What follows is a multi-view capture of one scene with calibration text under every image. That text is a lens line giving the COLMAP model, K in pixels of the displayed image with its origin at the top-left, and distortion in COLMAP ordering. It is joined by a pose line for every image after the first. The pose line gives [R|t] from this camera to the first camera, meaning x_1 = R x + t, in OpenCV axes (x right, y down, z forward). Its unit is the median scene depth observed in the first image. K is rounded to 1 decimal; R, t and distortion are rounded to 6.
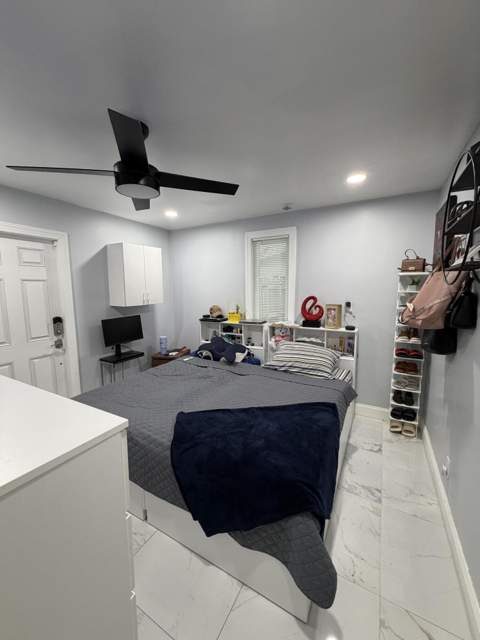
lens RADIAL K [[254.3, 0, 240.0], [0, 254.3, 318.2], [0, 0, 1]] dist [-0.000301, -0.000202]
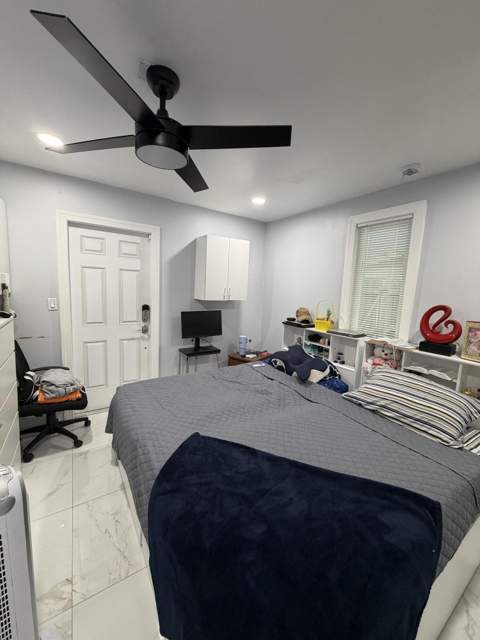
lens RADIAL K [[254.3, 0, 240.0], [0, 254.3, 318.2], [0, 0, 1]] dist [-0.000301, -0.000202]
pose [[0.885383, 0.105914, -0.452635, 0.121063], [-0.108122, 0.993914, 0.021077, -0.012981], [0.452113, 0.030279, 0.891447, 0.191222]]
